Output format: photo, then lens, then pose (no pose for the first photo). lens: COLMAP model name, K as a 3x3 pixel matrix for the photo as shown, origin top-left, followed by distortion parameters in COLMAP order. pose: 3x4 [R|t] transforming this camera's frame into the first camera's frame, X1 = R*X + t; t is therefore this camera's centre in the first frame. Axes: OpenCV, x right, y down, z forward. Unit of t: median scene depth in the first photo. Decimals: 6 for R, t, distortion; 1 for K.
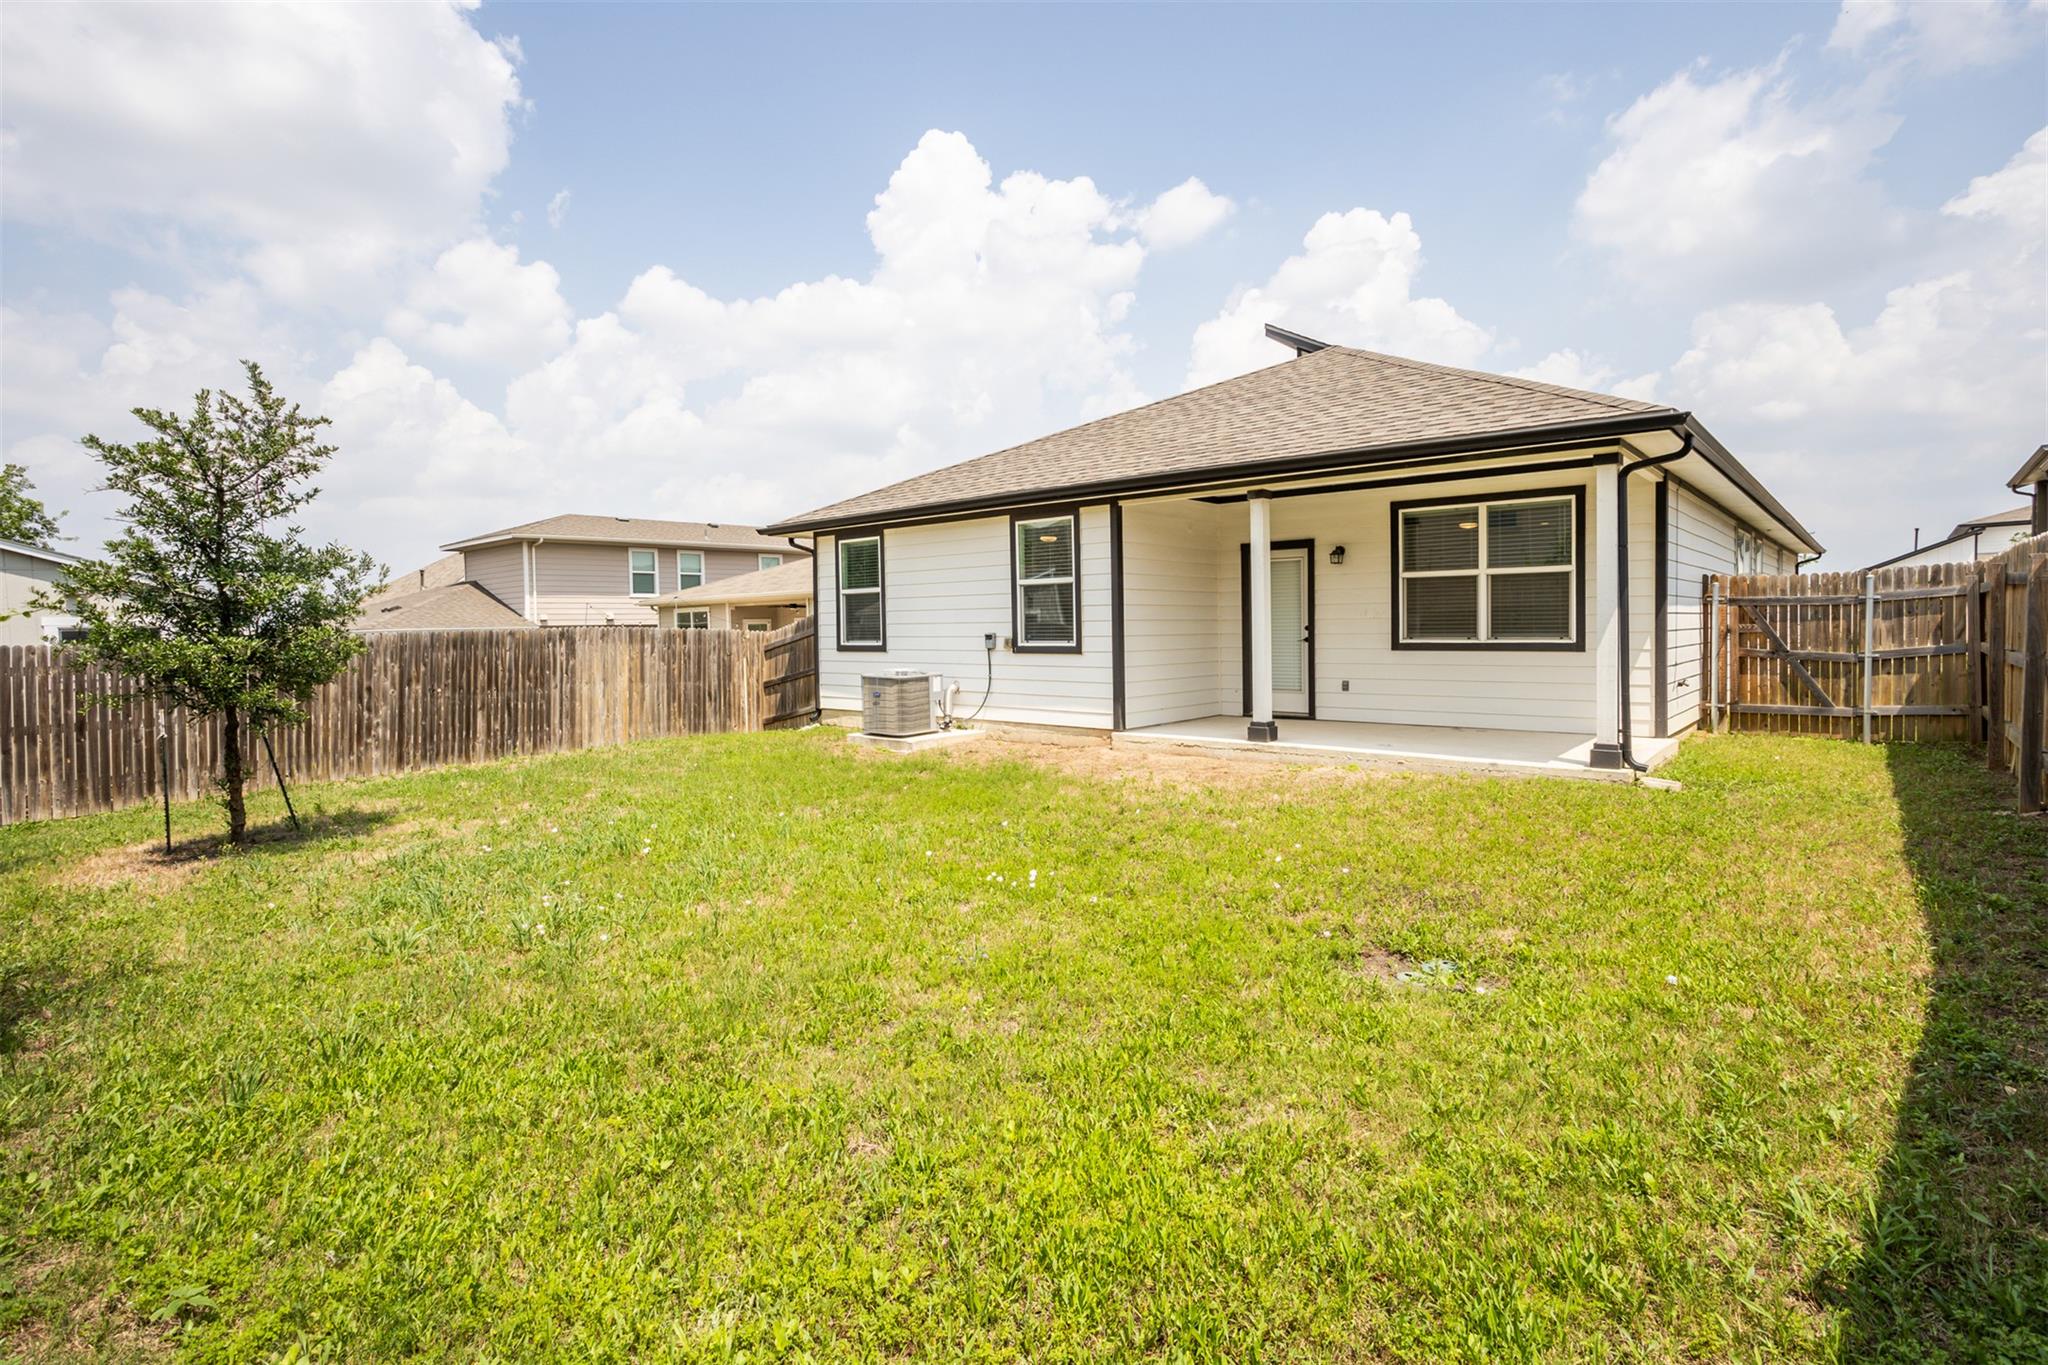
lens RADIAL K [[985.2, 0, 1027.9], [0, 985.2, 650.6], [0, 0, 1]] dist [-0.036723, 0.018341]
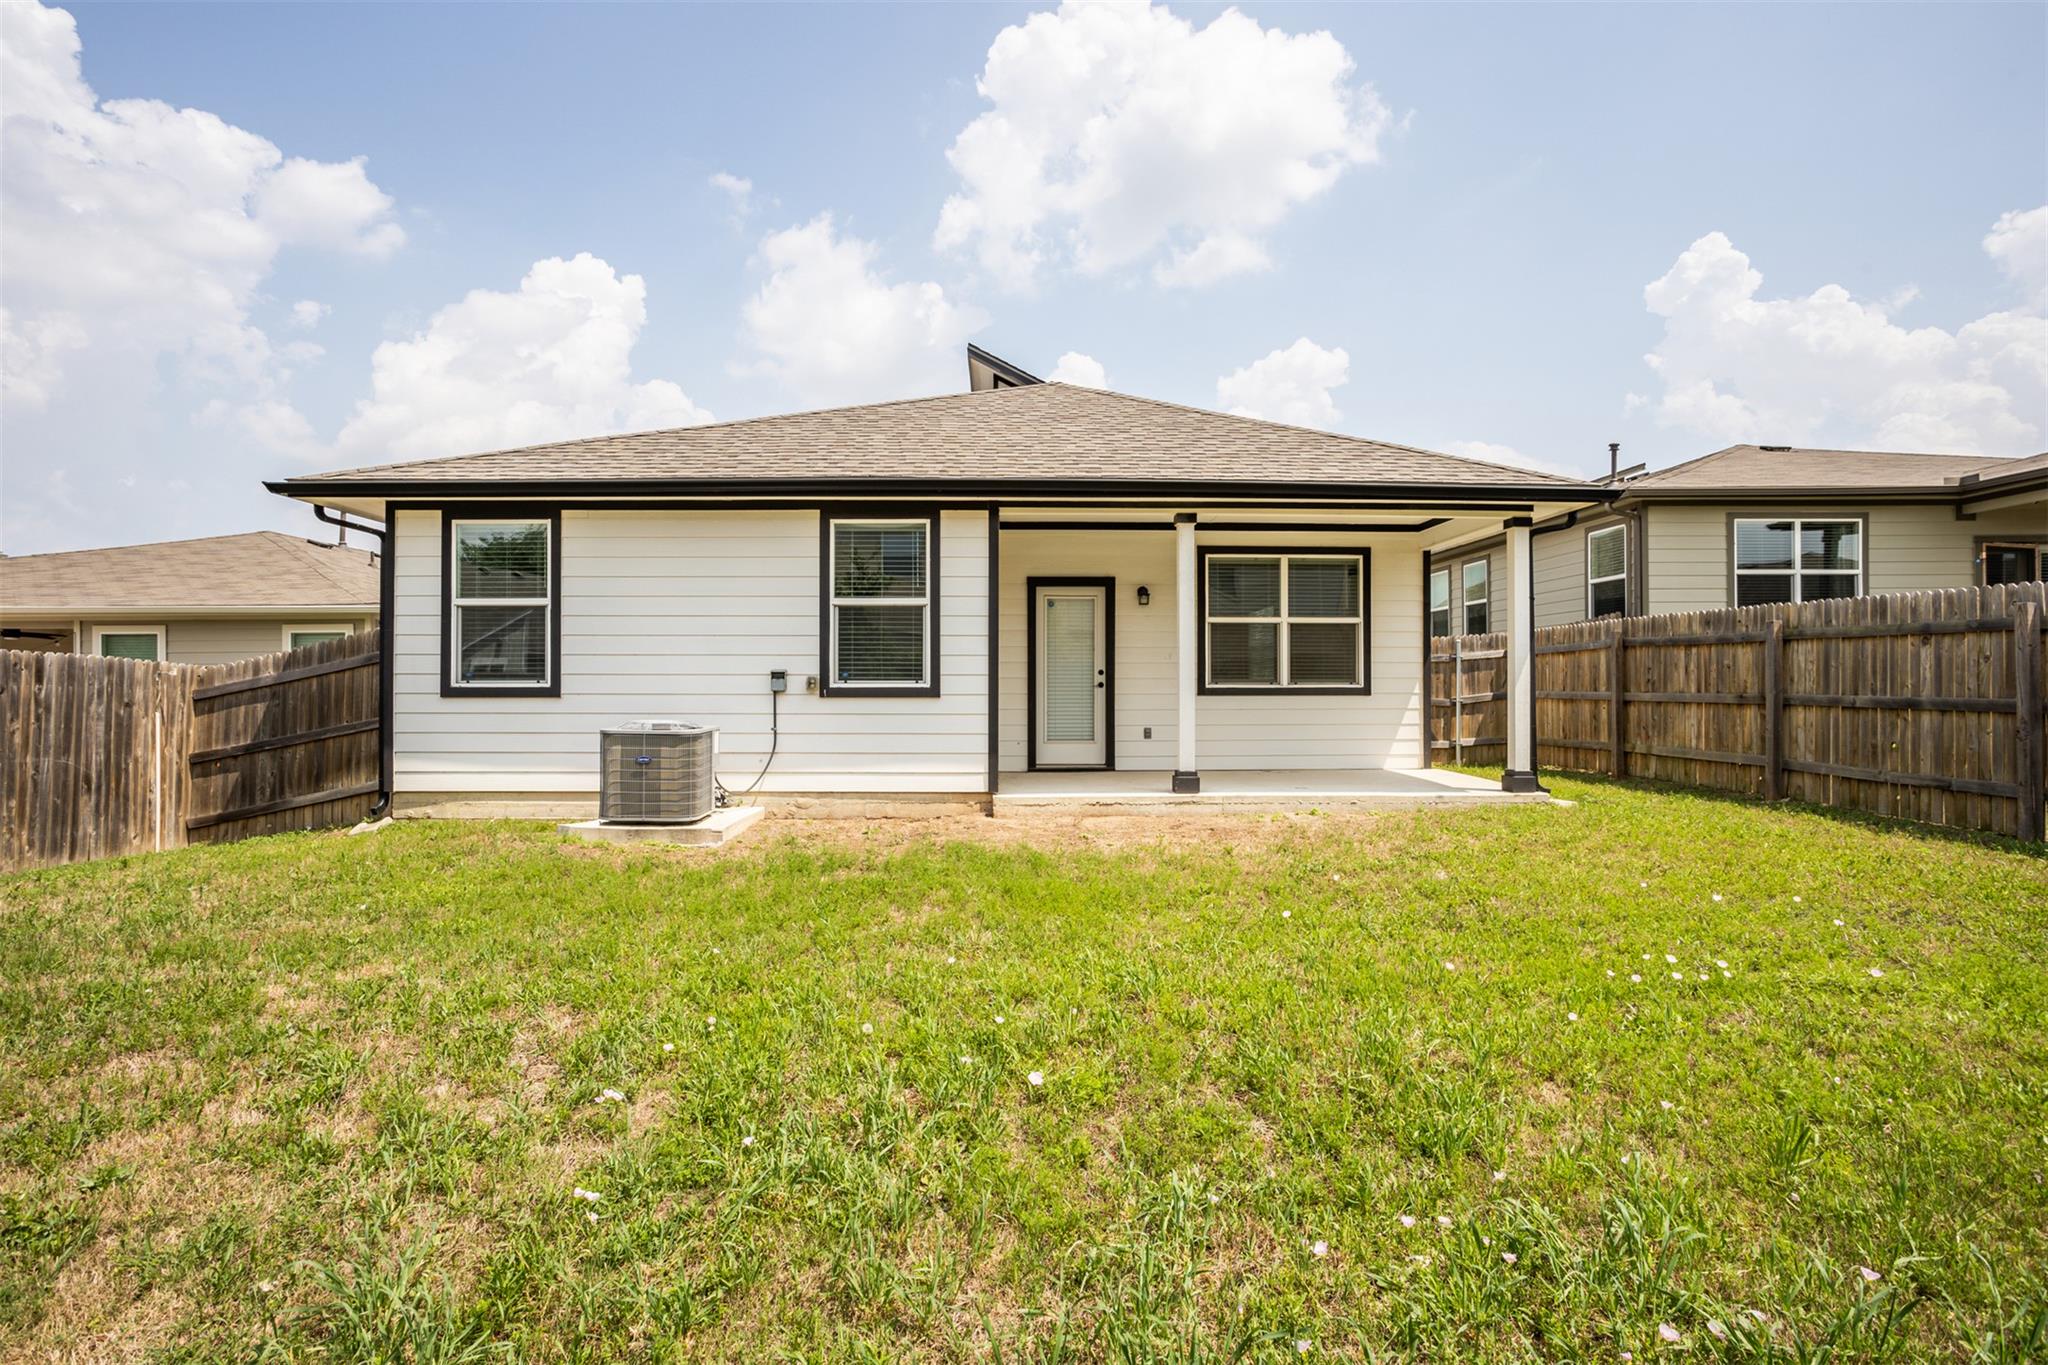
lens RADIAL K [[977.0, 0, 1024.0], [0, 977.0, 682.5], [0, 0, 1]] dist [-0.023842, 0.000764]
pose [[0.743993, 0.016647, 0.667980, -0.396582], [0.007057, 0.999438, -0.032767, 0.016845], [-0.668150, 0.029092, 0.743457, 0.369076]]
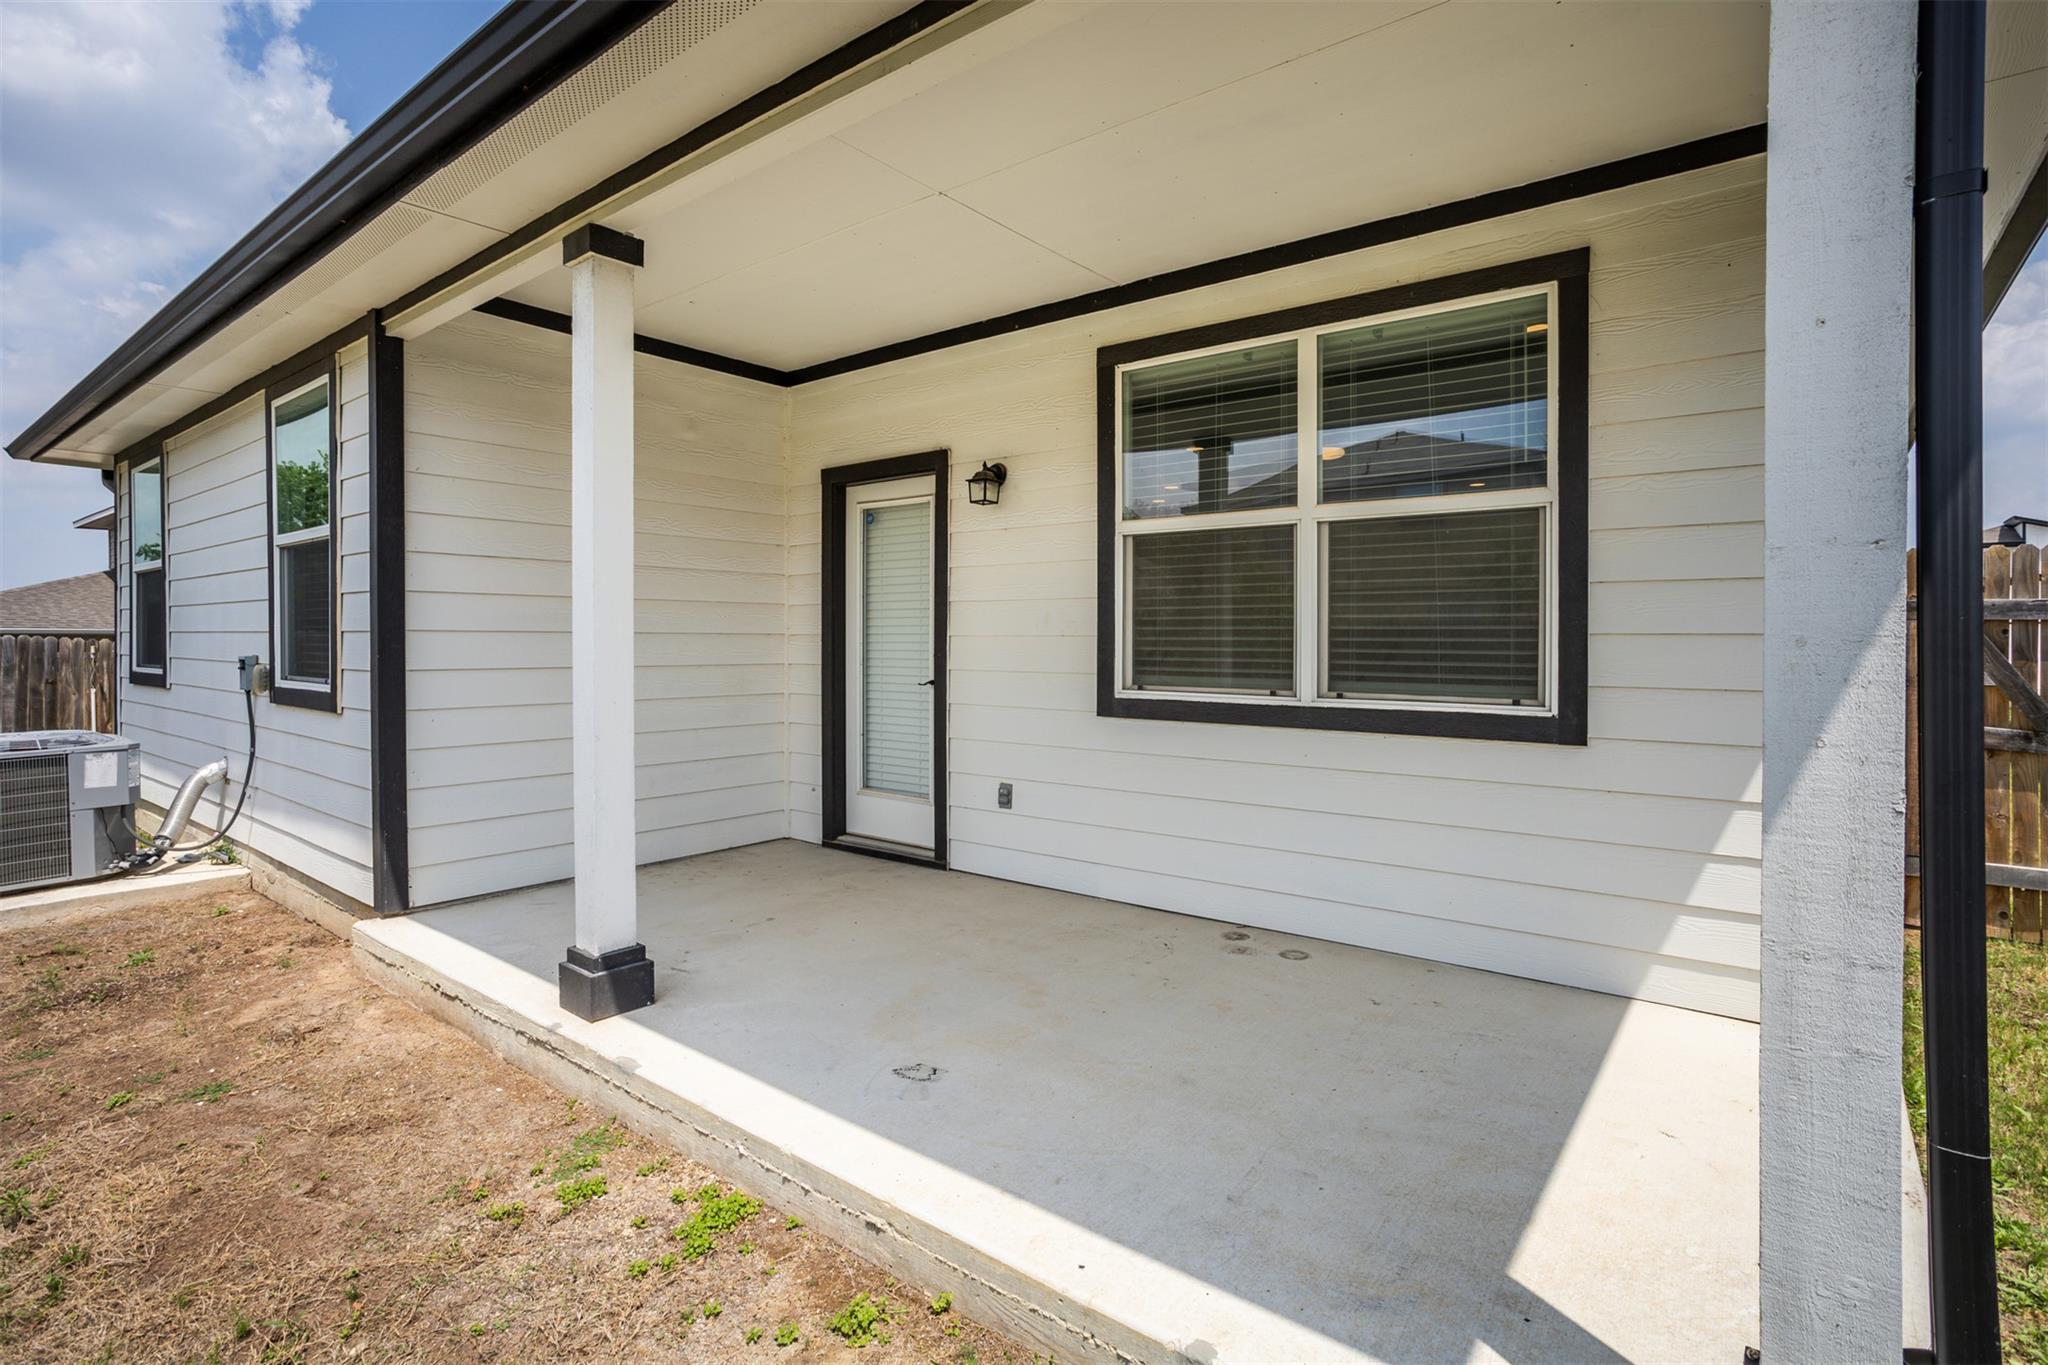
lens RADIAL K [[985.2, 0, 1027.9], [0, 985.2, 650.6], [0, 0, 1]] dist [-0.036723, 0.018341]
pose [[0.997688, 0.021475, 0.064481, 0.302436], [-0.019968, 0.999515, -0.023916, -0.016225], [-0.064963, 0.022573, 0.997632, 0.572760]]
